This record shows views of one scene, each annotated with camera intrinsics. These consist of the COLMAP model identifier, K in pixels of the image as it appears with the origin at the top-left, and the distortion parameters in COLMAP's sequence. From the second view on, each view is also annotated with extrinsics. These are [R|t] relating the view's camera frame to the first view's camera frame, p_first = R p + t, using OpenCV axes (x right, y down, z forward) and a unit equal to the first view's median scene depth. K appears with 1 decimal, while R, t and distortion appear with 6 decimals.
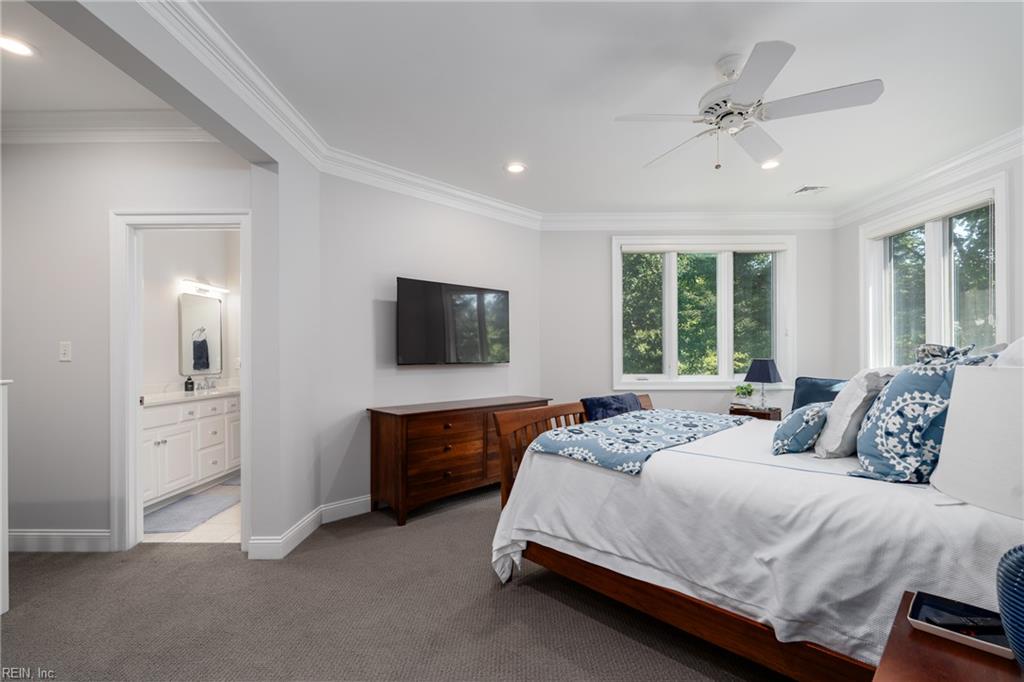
lens RADIAL K [[455.9, 0, 517.1], [0, 455.9, 350.5], [0, 0, 1]] dist [-0.005363, 0.001033]
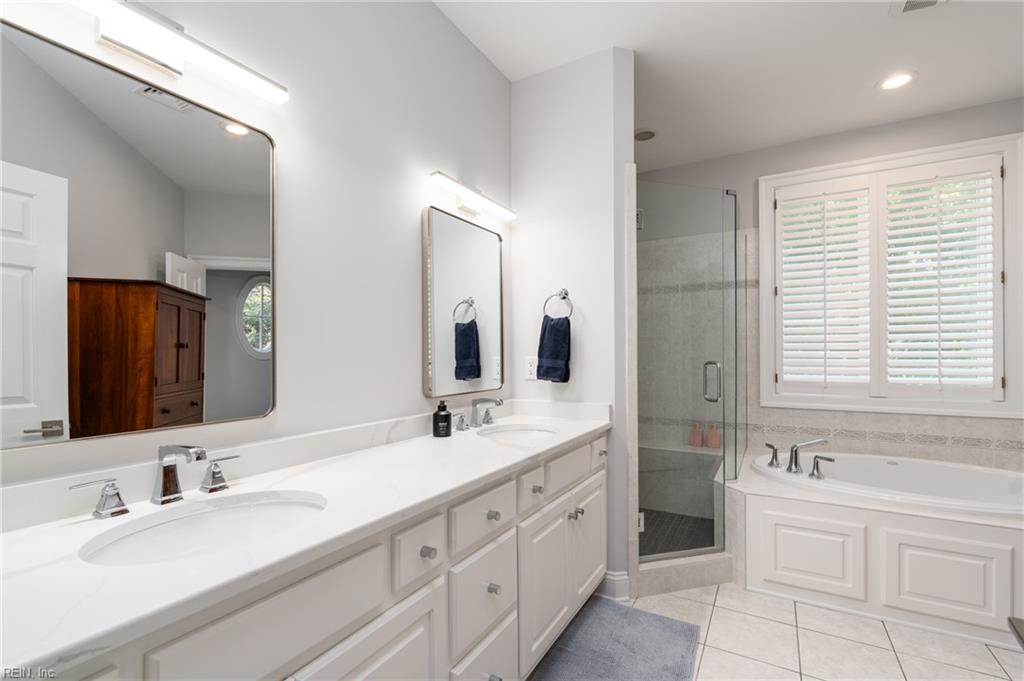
lens RADIAL K [[455.9, 0, 508.3], [0, 455.9, 347.8], [0, 0, 1]] dist [-0.005363, 0.001033]
pose [[0.859035, 0.002769, -0.511910, -0.408836], [0.000907, 0.999976, 0.006931, 0.003193], [0.511917, -0.006418, 0.859011, 0.606206]]
